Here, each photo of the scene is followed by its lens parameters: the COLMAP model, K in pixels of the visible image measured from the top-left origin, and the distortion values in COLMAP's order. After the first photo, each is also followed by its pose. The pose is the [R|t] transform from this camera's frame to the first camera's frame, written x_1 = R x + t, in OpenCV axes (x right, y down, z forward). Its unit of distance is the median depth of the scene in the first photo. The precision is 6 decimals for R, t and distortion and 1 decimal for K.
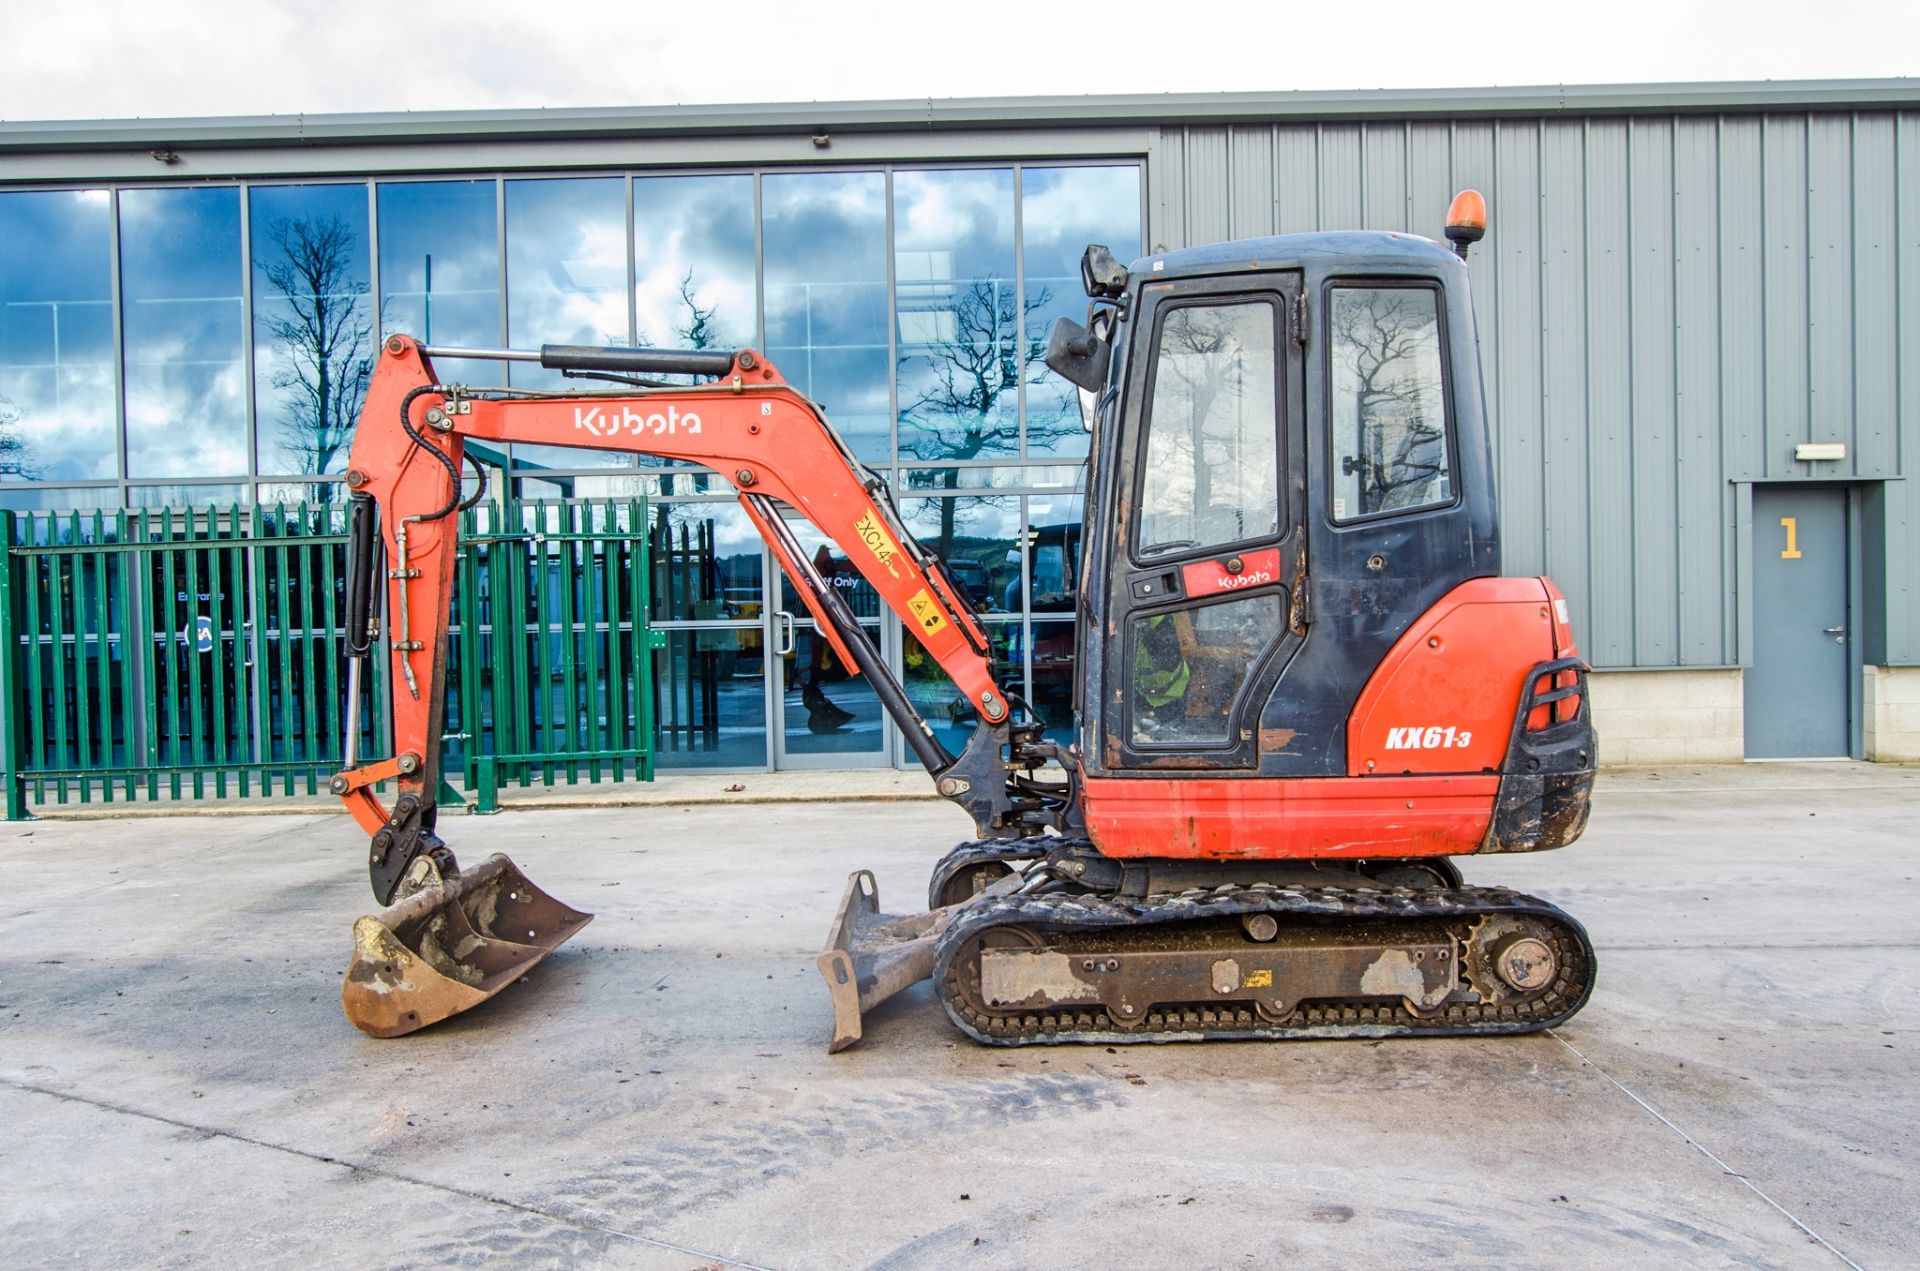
lens RADIAL K [[1471.6, 0, 990.9], [0, 1471.6, 643.7], [0, 0, 1]] dist [-0.016867, 0.021436]
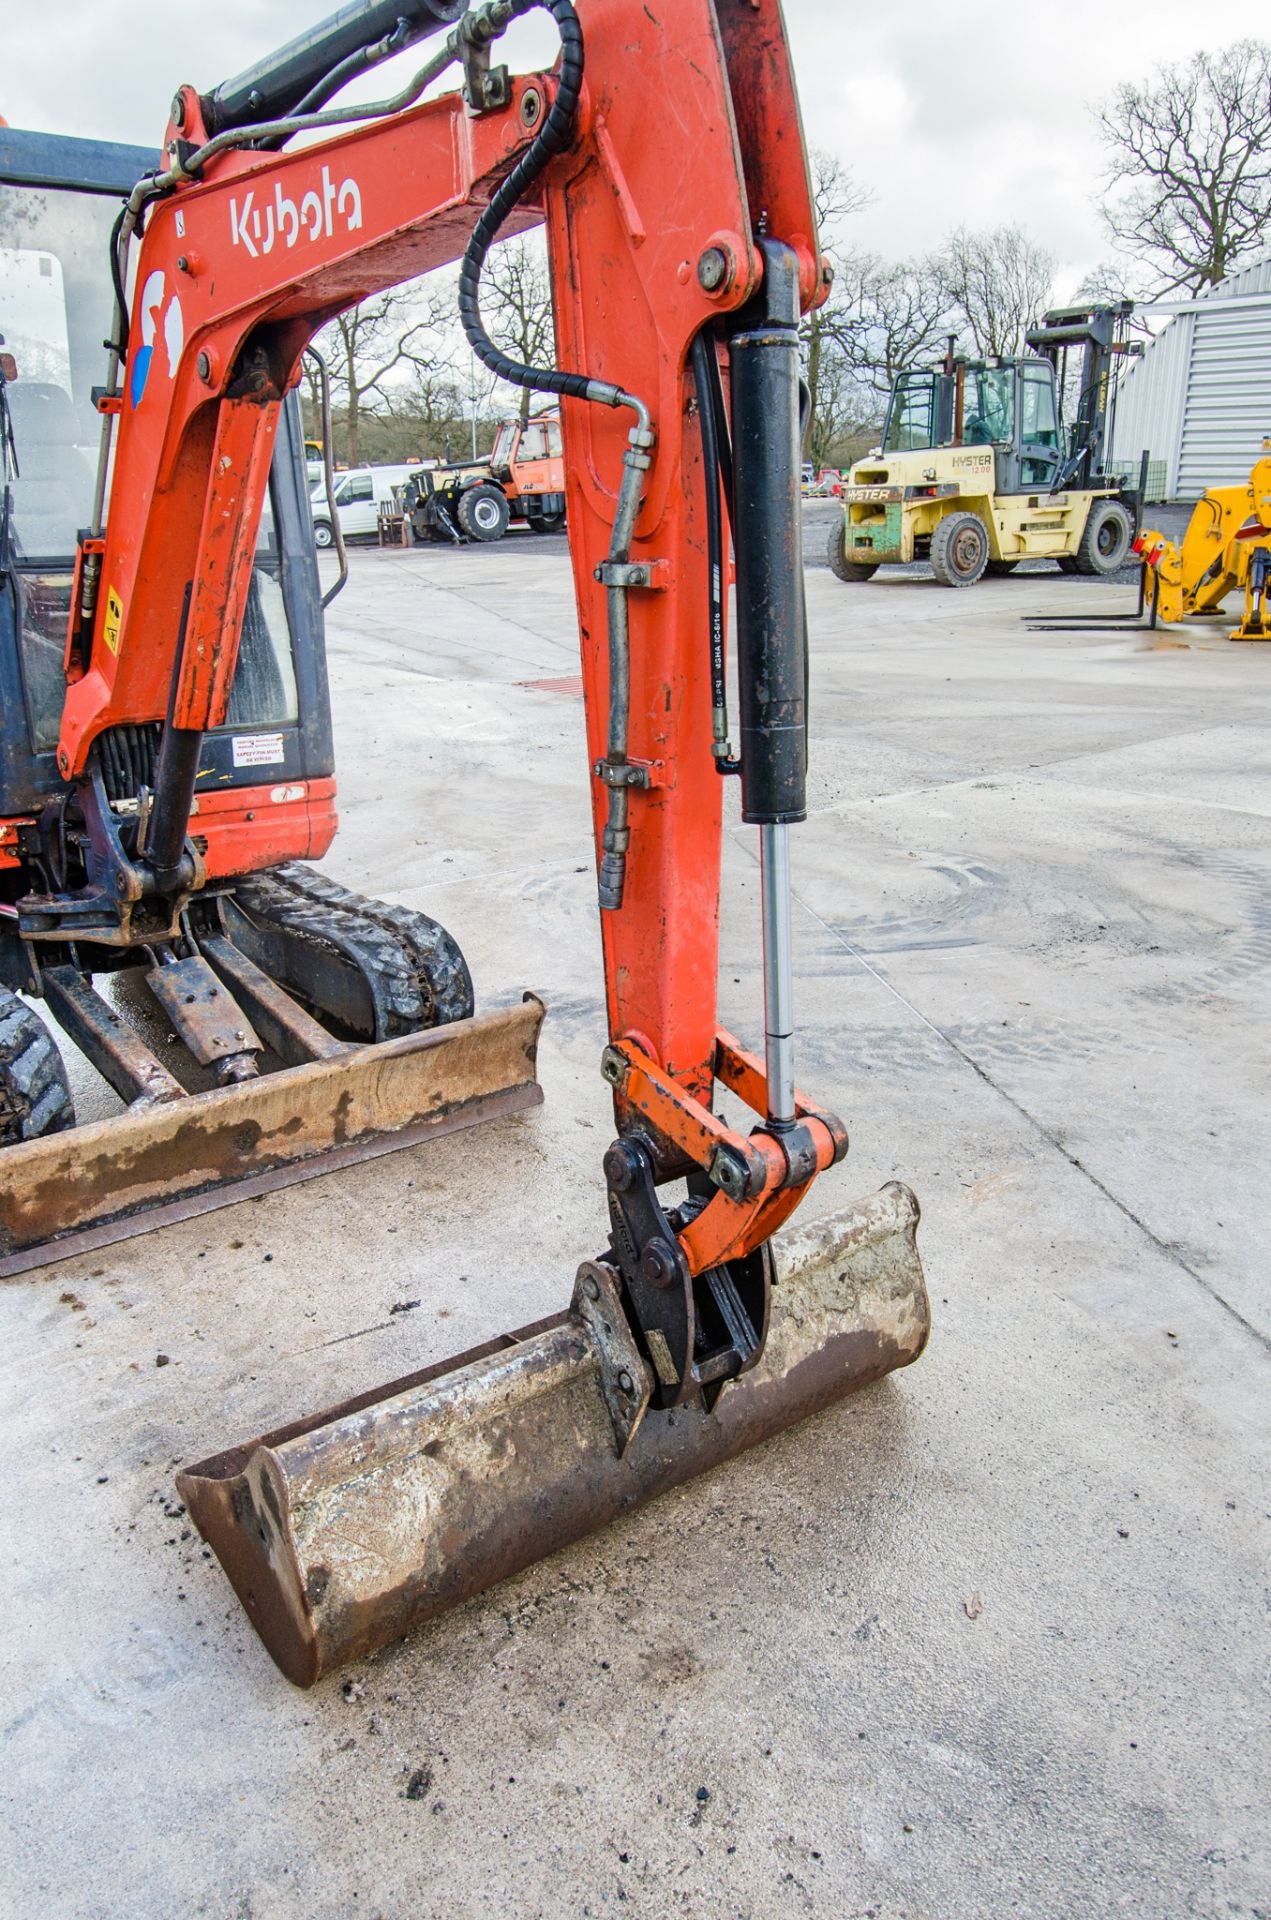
lens RADIAL K [[1471.6, 0, 630.9], [0, 1471.6, 981.4], [0, 0, 1]] dist [-0.016867, 0.021436]
pose [[-0.619323, -0.232192, 0.750018, -0.695483], [0.034617, 0.946266, 0.321531, -0.070169], [-0.784373, 0.225095, -0.578006, 1.259532]]
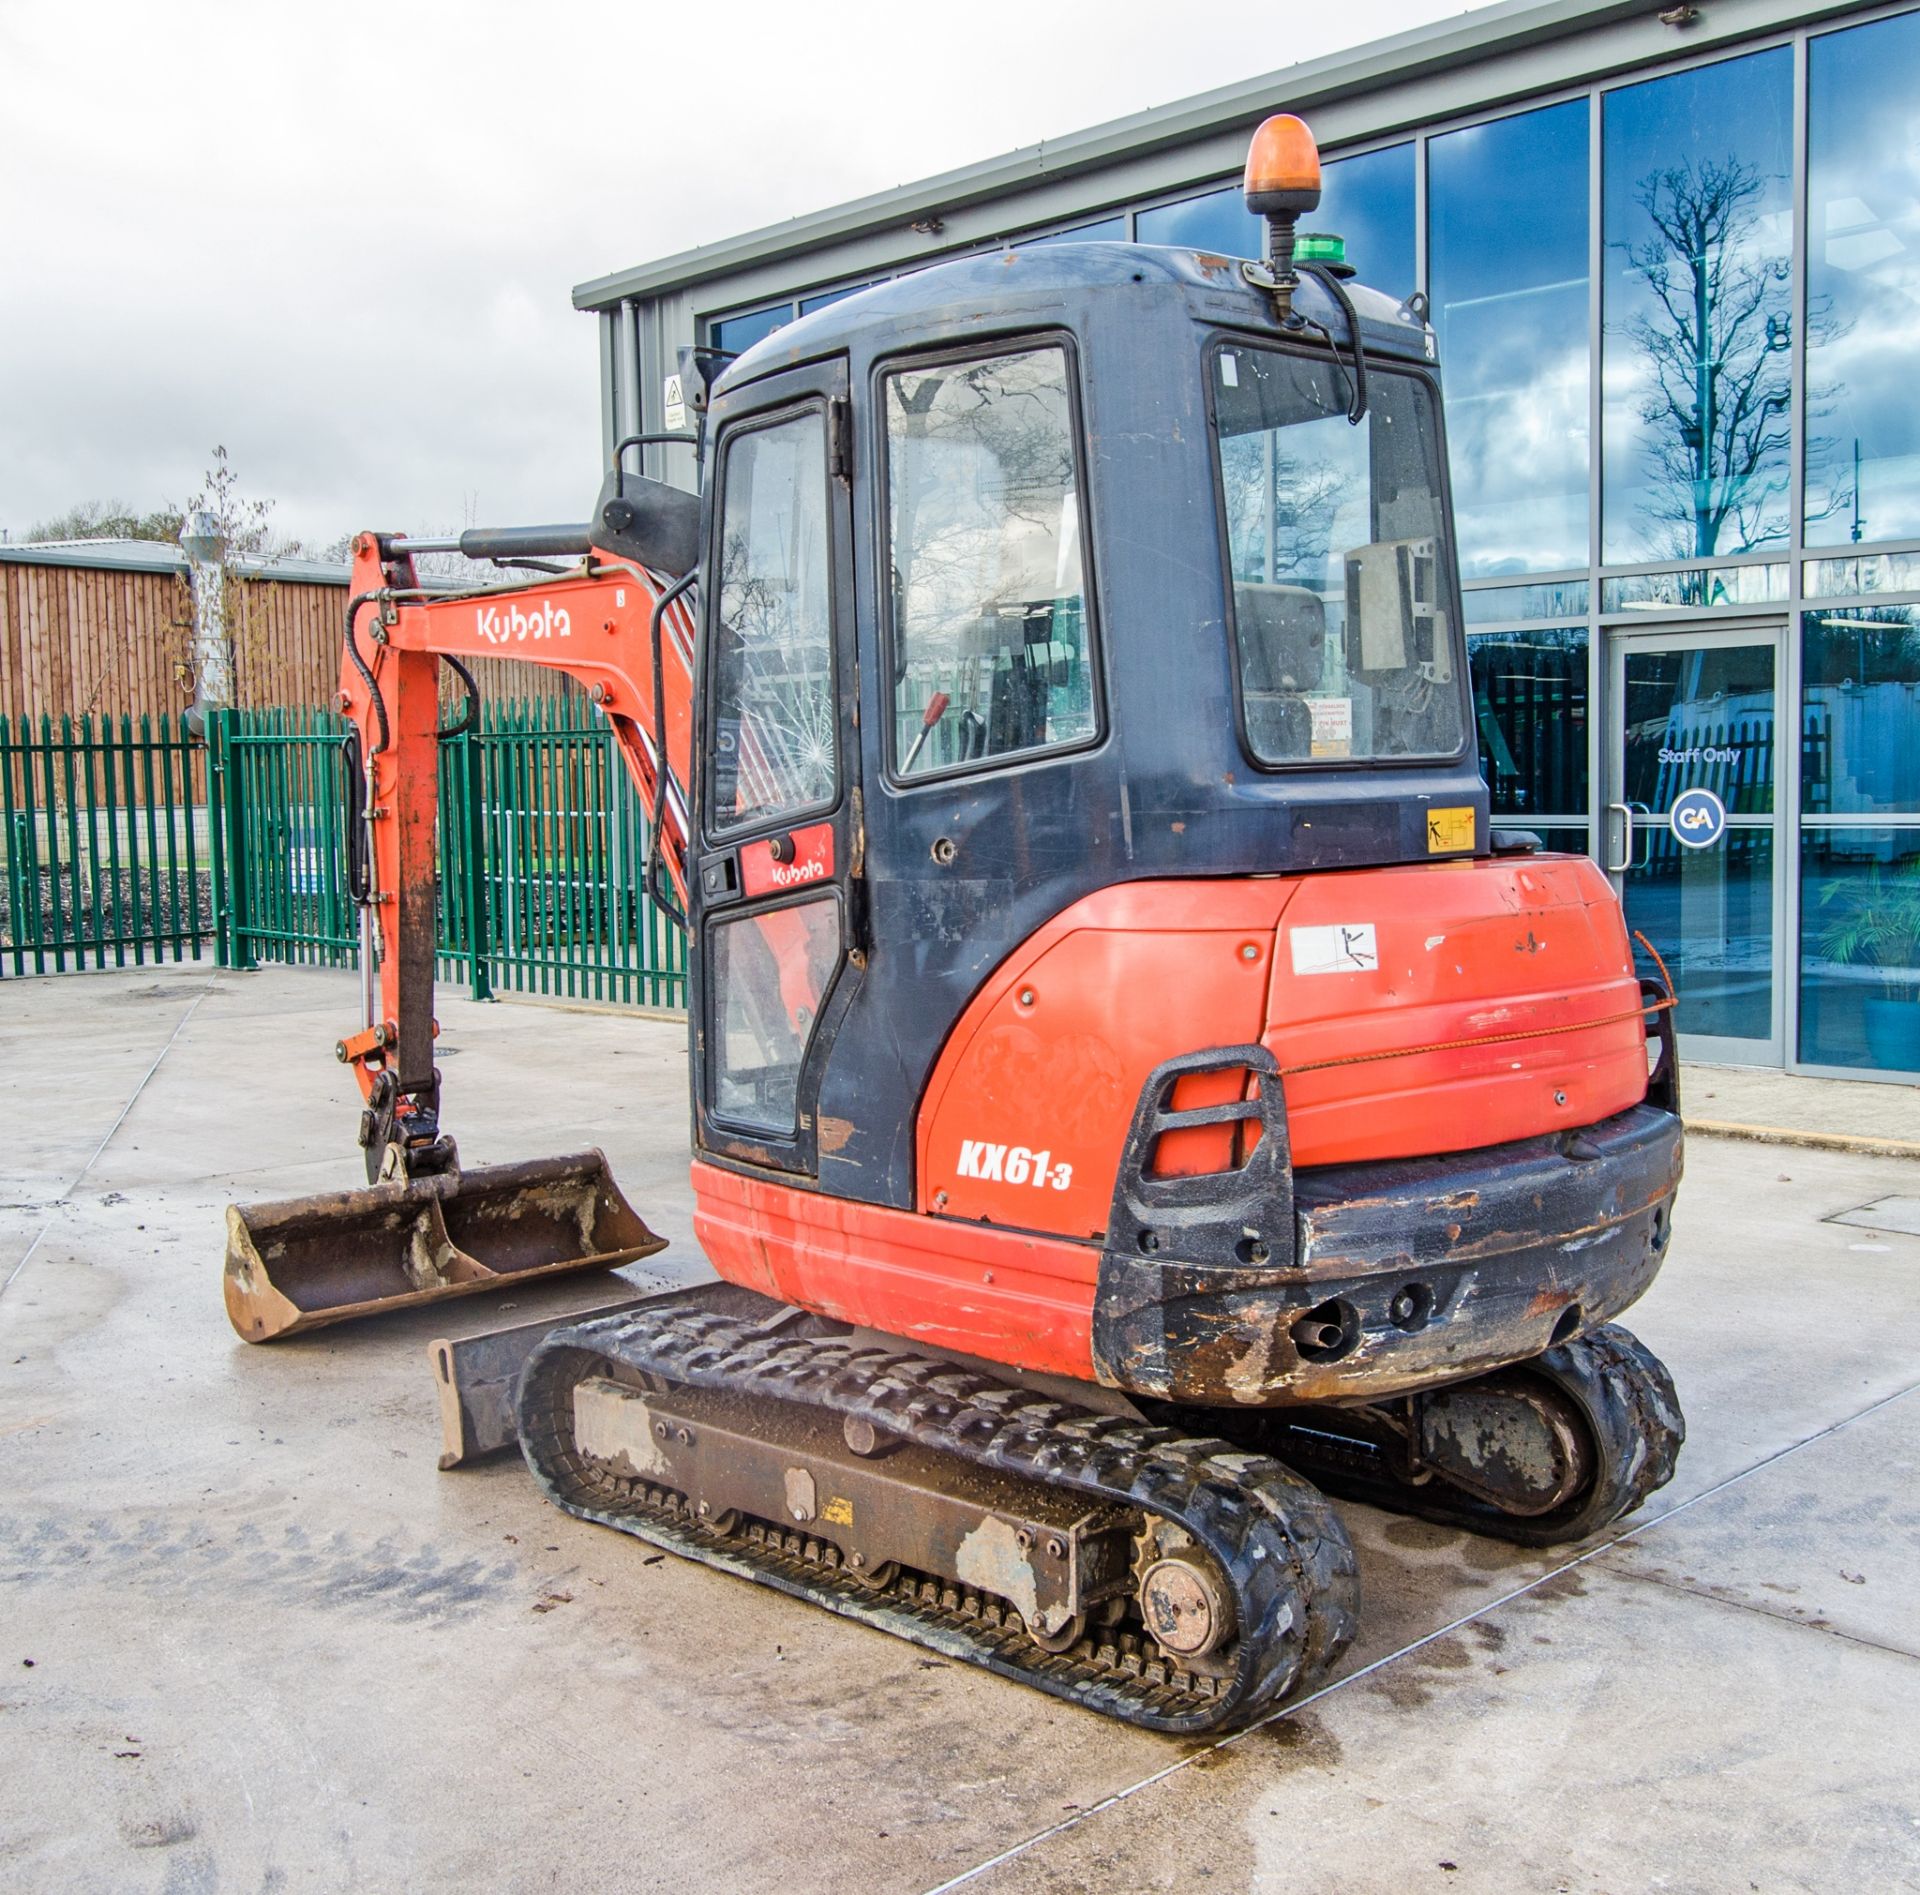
lens RADIAL K [[2195.6, 0, 1001.6], [0, 2195.6, 950.6], [0, 0, 1]] dist [-0.003912, -0.002479]
pose [[0.707731, 0.062225, -0.703736, 0.763795], [-0.007737, 0.996737, 0.080351, -0.074039], [0.706439, -0.051422, 0.705903, 0.352723]]
